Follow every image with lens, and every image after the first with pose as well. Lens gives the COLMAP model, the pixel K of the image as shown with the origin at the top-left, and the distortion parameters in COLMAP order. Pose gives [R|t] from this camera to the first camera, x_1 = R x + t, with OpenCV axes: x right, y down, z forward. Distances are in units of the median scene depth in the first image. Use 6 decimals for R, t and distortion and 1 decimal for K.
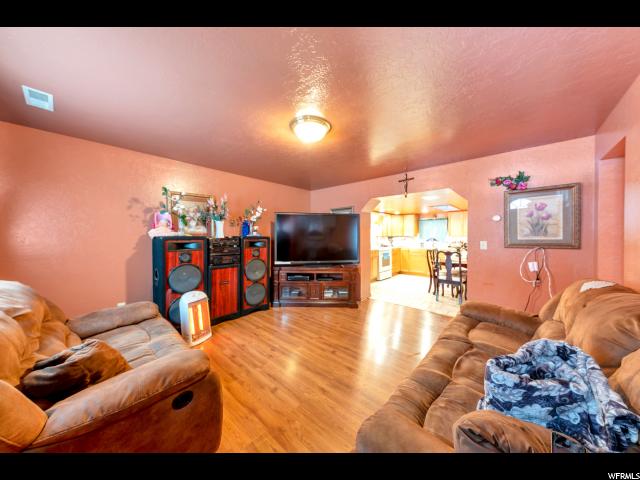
lens RADIAL K [[217.7, 0, 322.6], [0, 217.7, 238.2], [0, 0, 1]] dist [0.001555, -0.000046]
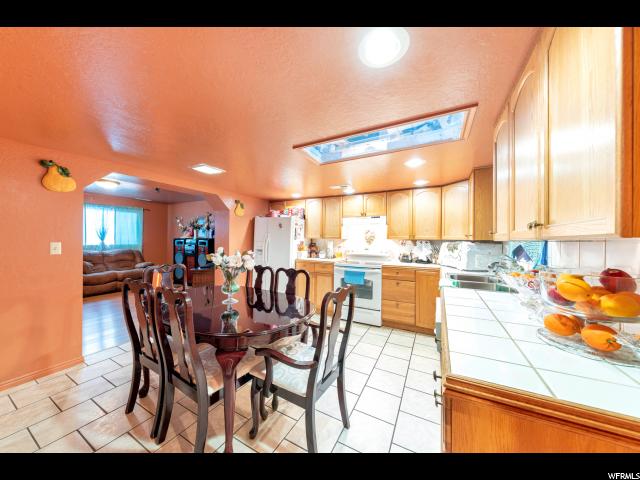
lens RADIAL K [[217.7, 0, 322.6], [0, 217.7, 238.0], [0, 0, 1]] dist [0.001555, -0.000046]
pose [[0.245787, -0.003949, -0.969316, 1.464700], [-0.015208, 0.999853, -0.007929, -0.012034], [0.969204, 0.016691, 0.245691, 1.520328]]
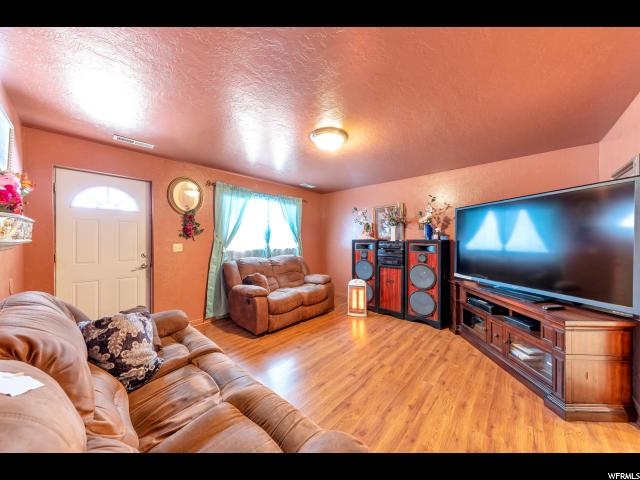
lens RADIAL K [[217.7, 0, 317.3], [0, 217.7, 241.2], [0, 0, 1]] dist [0.001555, -0.000046]
pose [[-0.030441, 0.009518, -0.999491, 0.650665], [-0.010690, 0.999894, 0.009848, -0.006996], [0.999479, 0.010985, -0.030336, 0.632419]]
